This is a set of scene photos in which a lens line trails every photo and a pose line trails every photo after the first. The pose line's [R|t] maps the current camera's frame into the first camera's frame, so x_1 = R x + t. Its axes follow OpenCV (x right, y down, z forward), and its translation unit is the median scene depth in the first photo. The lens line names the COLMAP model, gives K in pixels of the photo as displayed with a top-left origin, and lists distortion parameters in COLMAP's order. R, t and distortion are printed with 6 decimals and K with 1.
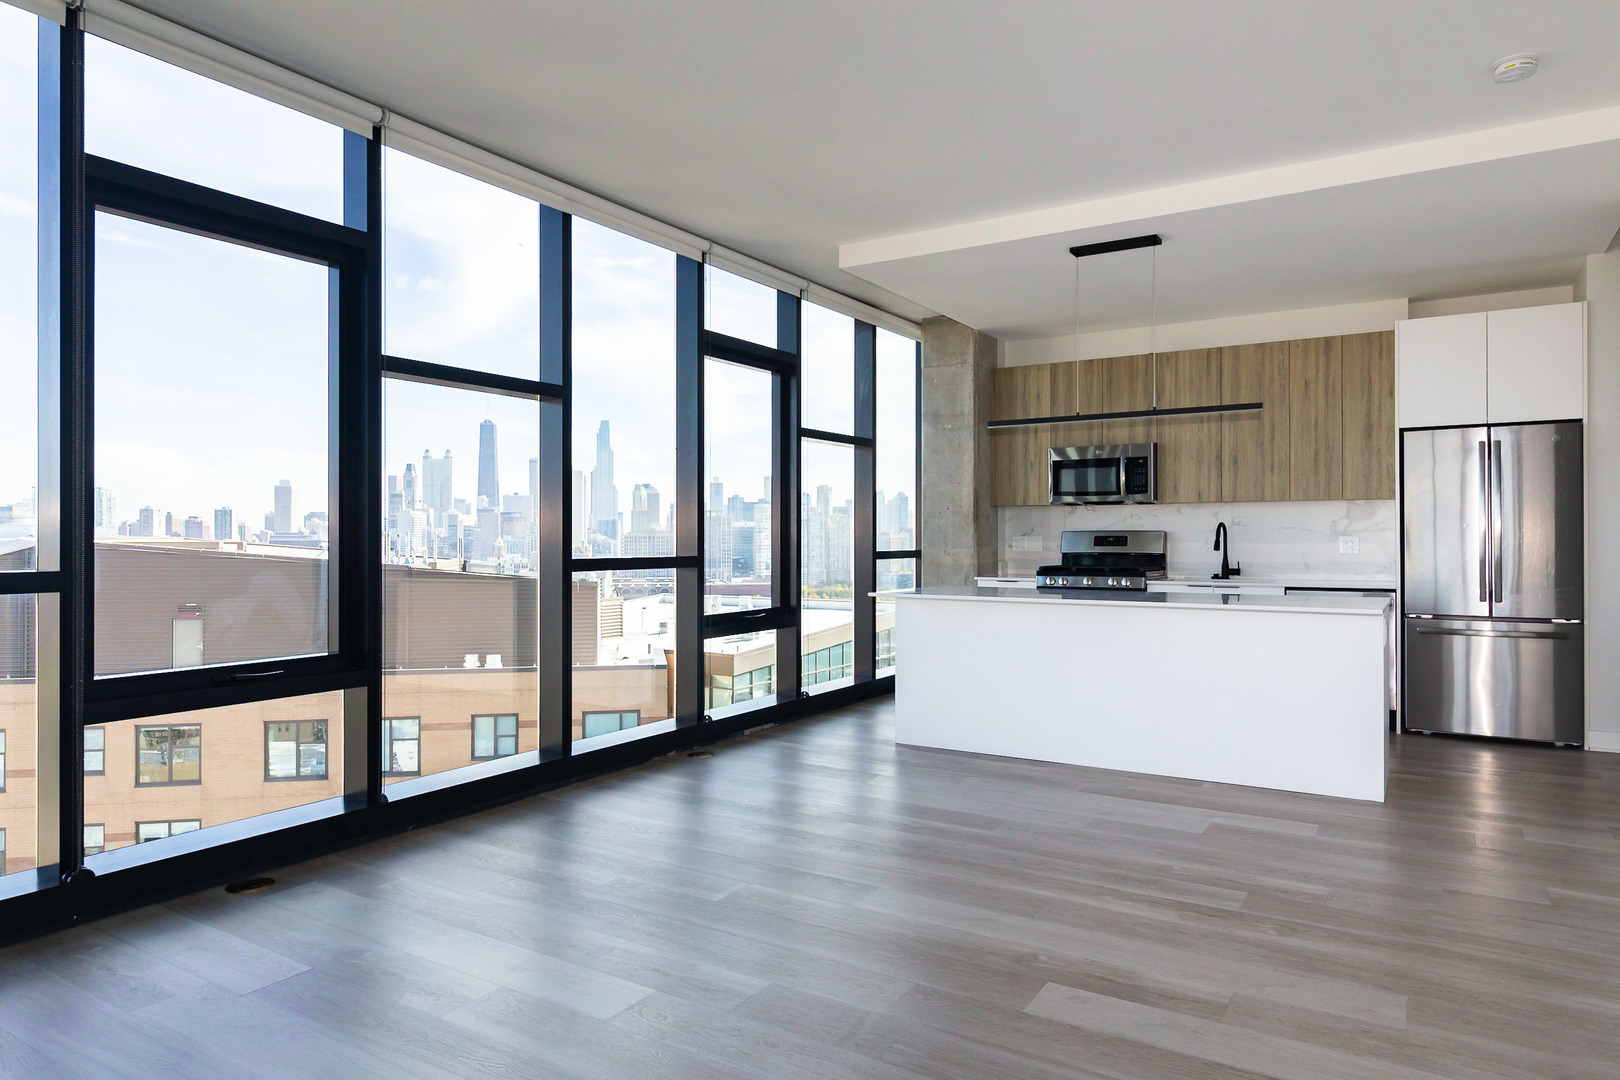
lens RADIAL K [[1009.0, 0, 804.0], [0, 1009.0, 538.0], [0, 0, 1]] dist [0.002067, 0.001406]
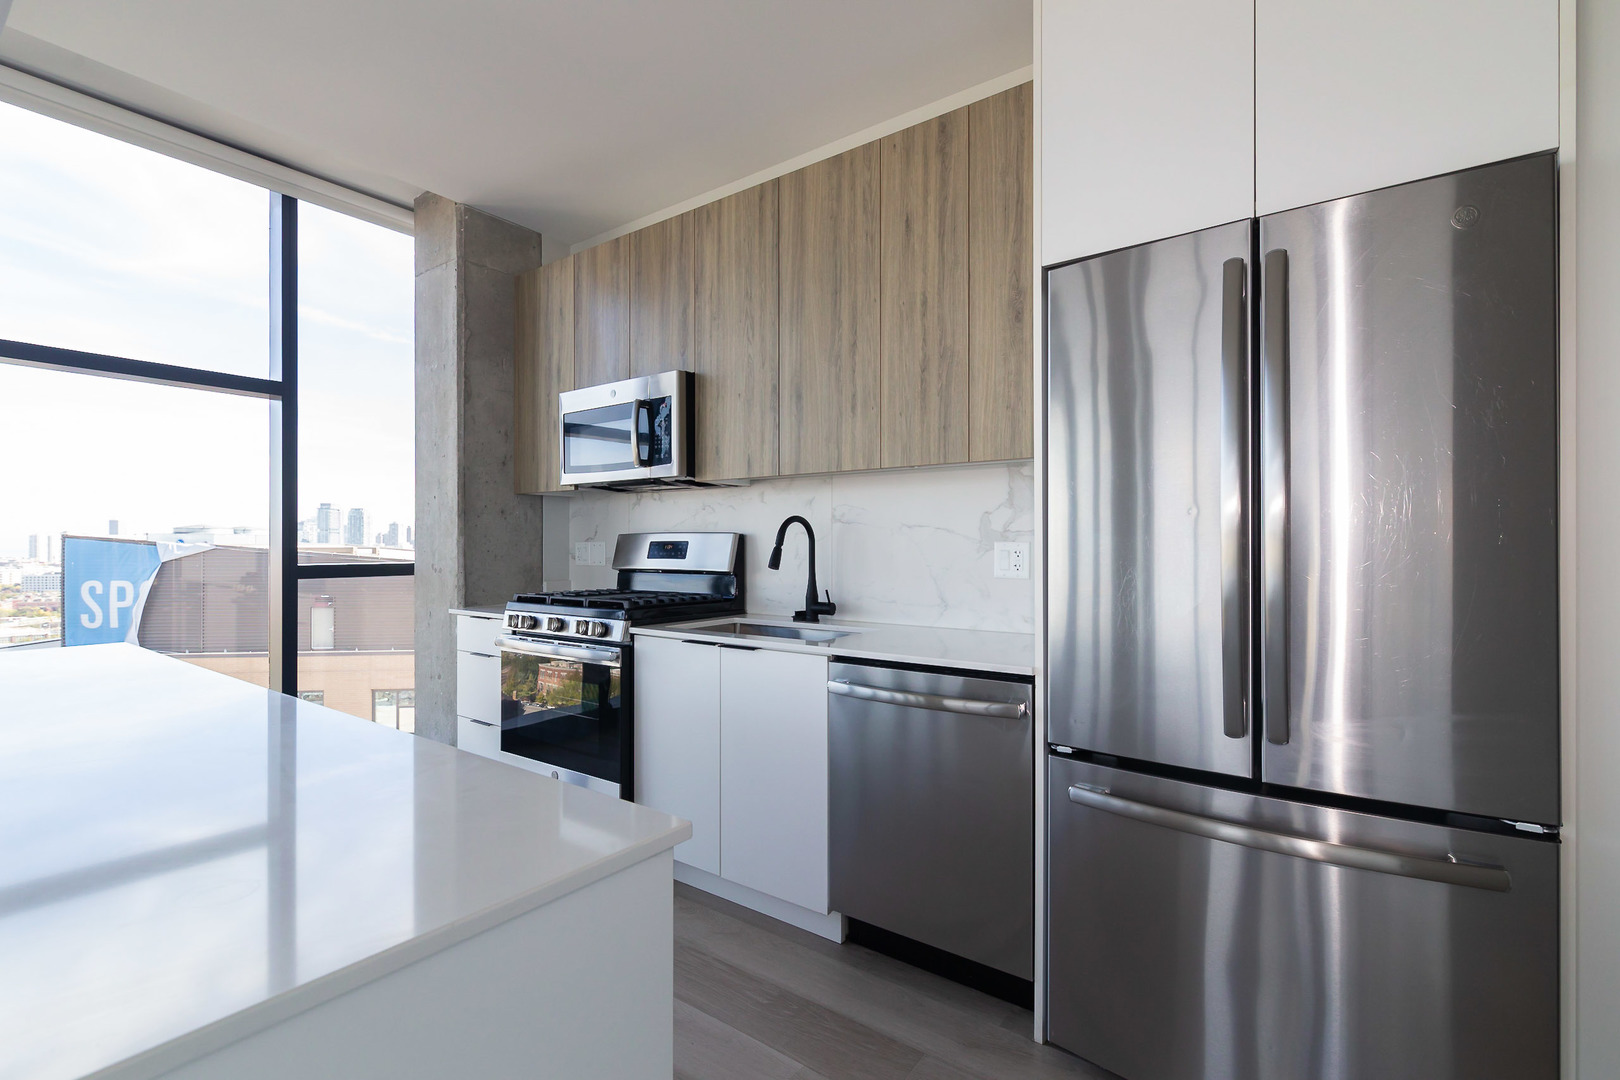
lens RADIAL K [[738.3, 0, 826.3], [0, 738.3, 546.8], [0, 0, 1]] dist [-0.001288, -0.000061]
pose [[0.999279, 0.002208, -0.037907, 0.468159], [-0.002129, 0.999995, 0.002126, -0.000093], [0.037911, -0.002044, 0.999279, 0.643543]]
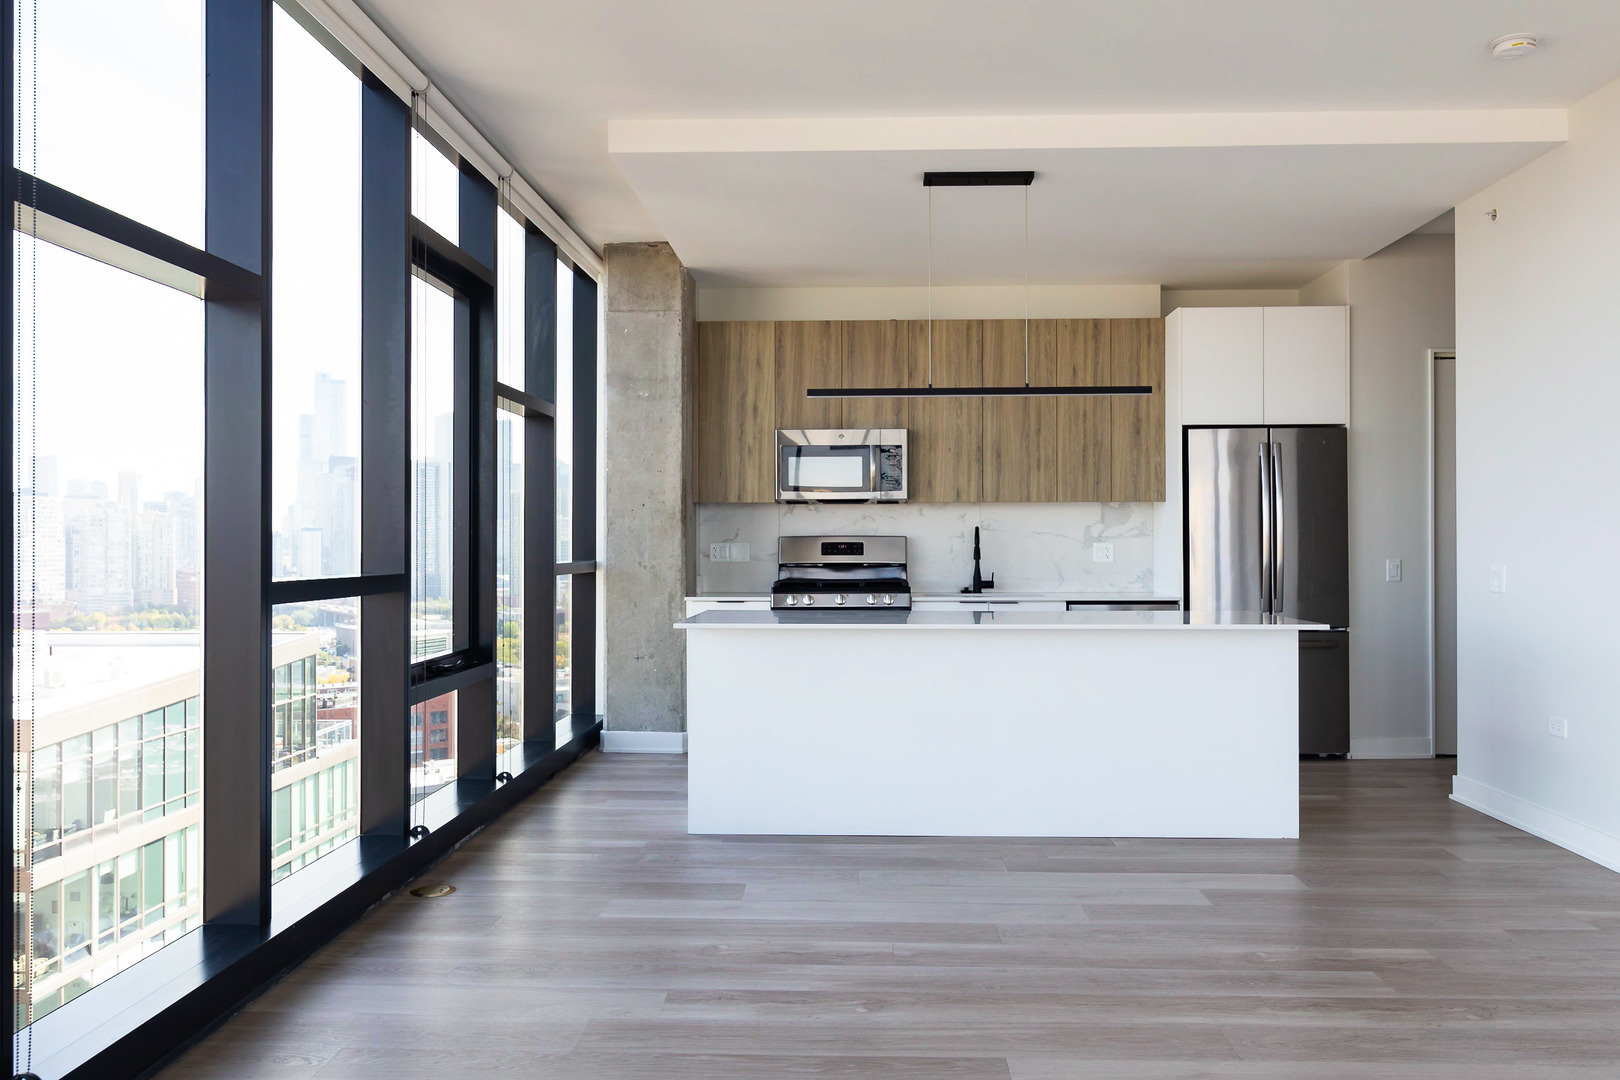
lens RADIAL K [[1237.6, 0, 810.0], [0, 1237.6, 540.0], [0, 0, 1]] dist [-0.005199, 0.003025]
pose [[0.862920, 0.002013, 0.505337, -0.244635], [0.000073, 0.999992, -0.004109, 0.000181], [-0.505341, 0.003582, 0.862912, 0.183637]]
